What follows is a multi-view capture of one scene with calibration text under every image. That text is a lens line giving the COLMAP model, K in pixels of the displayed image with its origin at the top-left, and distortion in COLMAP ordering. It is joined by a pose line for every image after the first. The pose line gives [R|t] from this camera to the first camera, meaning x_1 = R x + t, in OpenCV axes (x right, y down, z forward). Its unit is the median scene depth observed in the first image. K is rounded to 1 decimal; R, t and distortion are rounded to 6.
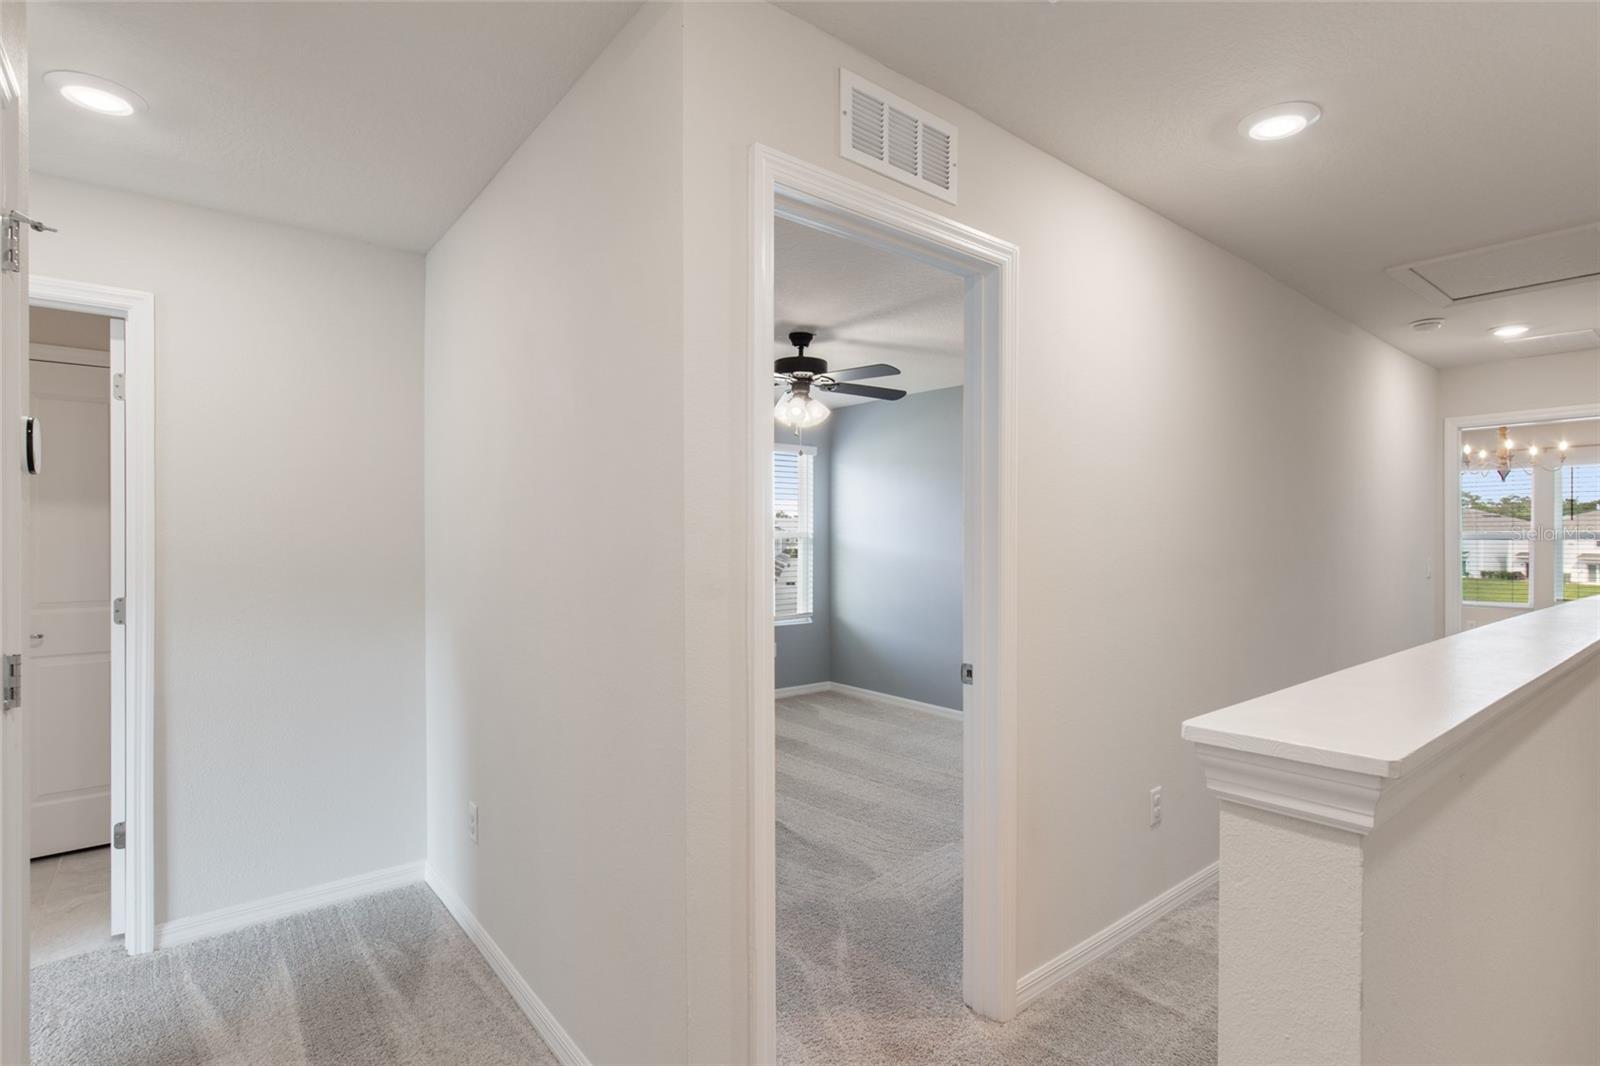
lens RADIAL K [[748.8, 0, 796.9], [0, 748.8, 538.9], [0, 0, 1]] dist [-0.010197, -0.000121]
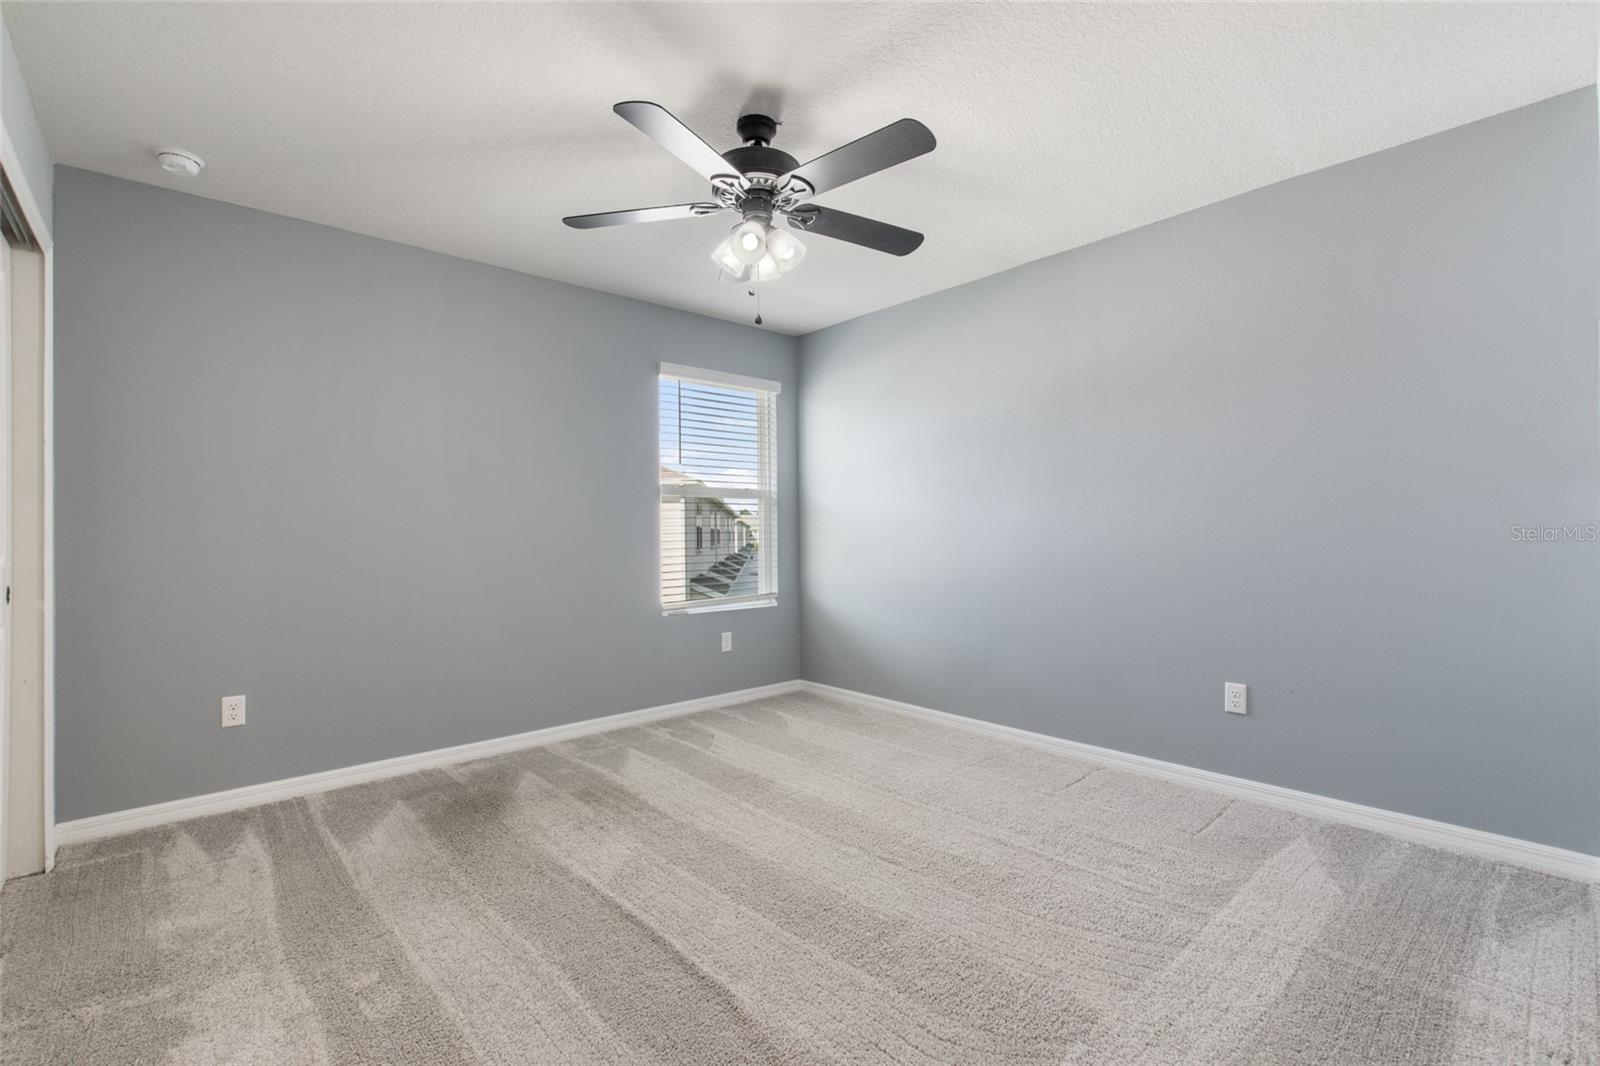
lens RADIAL K [[695.7, 0, 798.2], [0, 695.7, 536.0], [0, 0, 1]] dist [-0.008139, 0.000183]
pose [[0.998366, -0.011387, 0.055996, 0.002570], [0.011078, 0.999922, 0.005825, 0.039027], [-0.056058, -0.005195, 0.998414, 0.303045]]
